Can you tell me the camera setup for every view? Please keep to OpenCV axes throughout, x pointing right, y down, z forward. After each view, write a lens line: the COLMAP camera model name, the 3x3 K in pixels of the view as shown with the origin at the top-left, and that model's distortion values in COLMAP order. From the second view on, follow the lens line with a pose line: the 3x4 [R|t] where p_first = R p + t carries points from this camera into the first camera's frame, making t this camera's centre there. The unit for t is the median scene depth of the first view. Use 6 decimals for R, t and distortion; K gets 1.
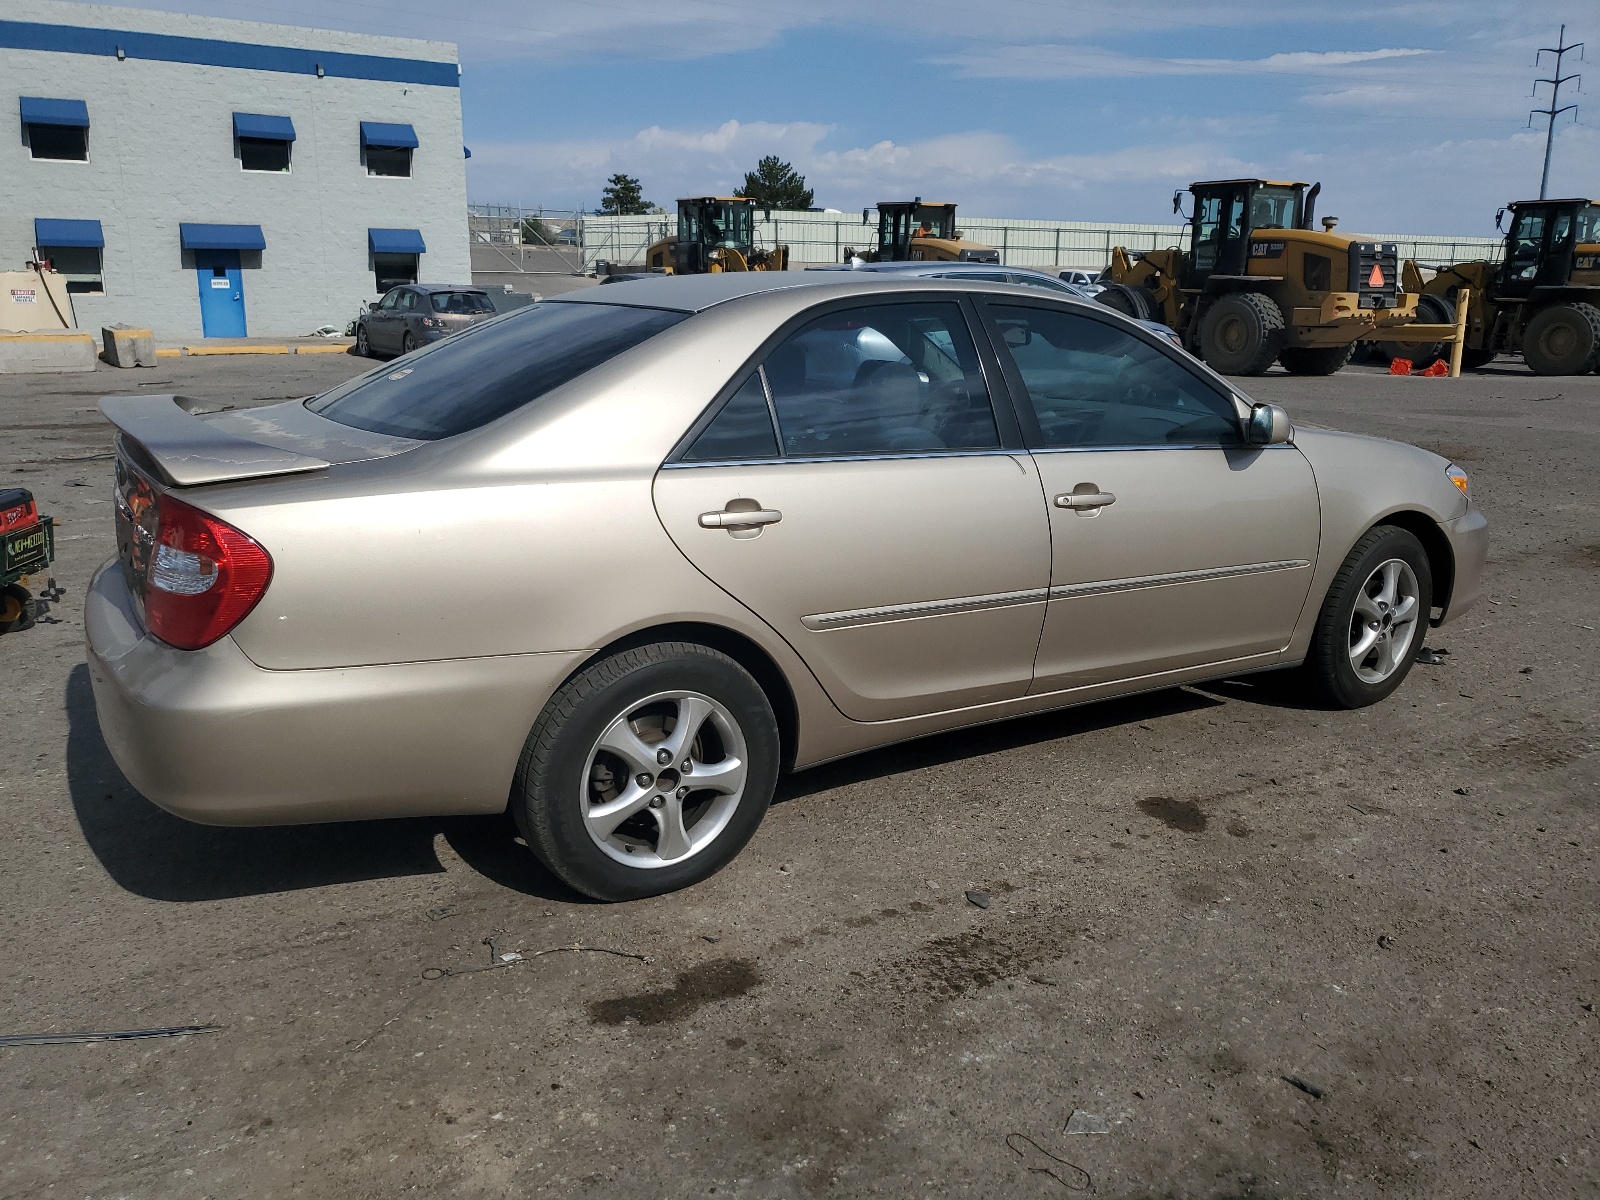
lens RADIAL K [[1245.1, 0, 800.0], [0, 1245.1, 600.0], [0, 0, 1]] dist [0.004895, 0.005442]
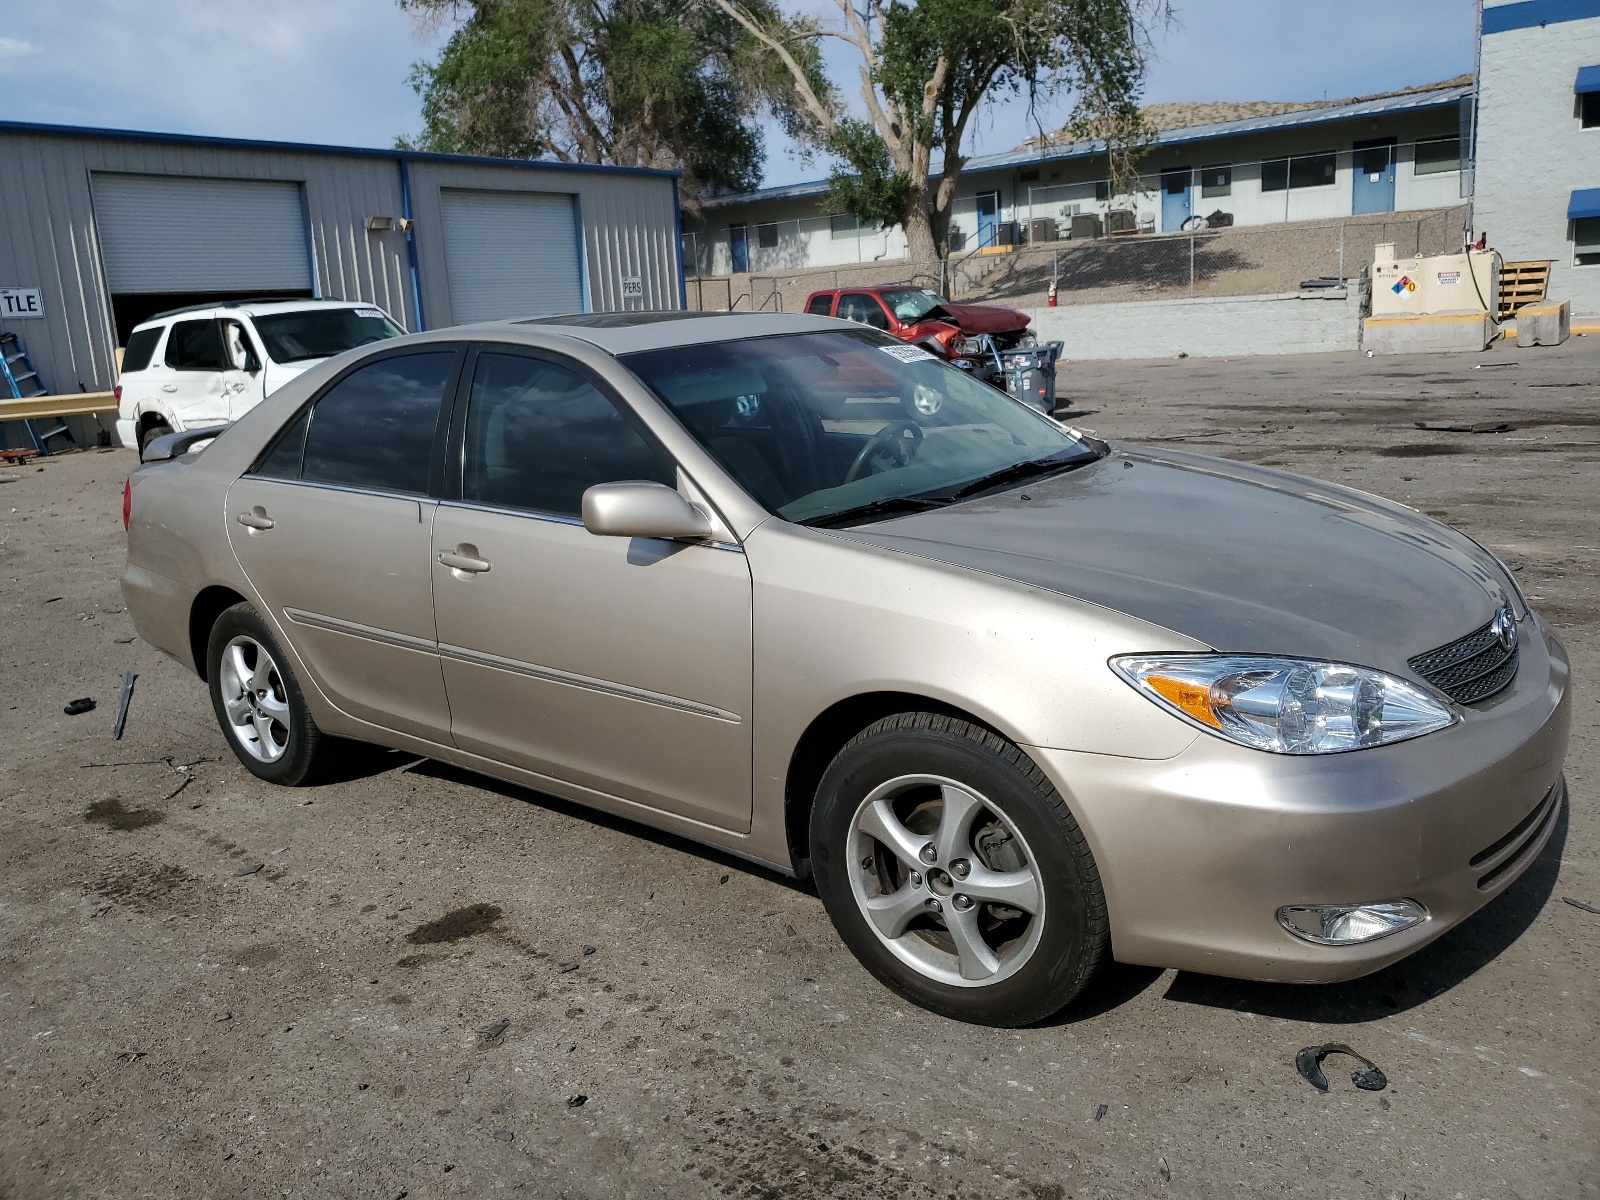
lens RADIAL K [[1245.1, 0, 800.0], [0, 1245.1, 600.0], [0, 0, 1]] dist [0.004895, 0.005442]
pose [[0.363685, 0.194119, -0.911072, 0.189615], [-0.170244, 0.975424, 0.139872, -0.036581], [0.915833, 0.104235, 0.387794, 0.138991]]
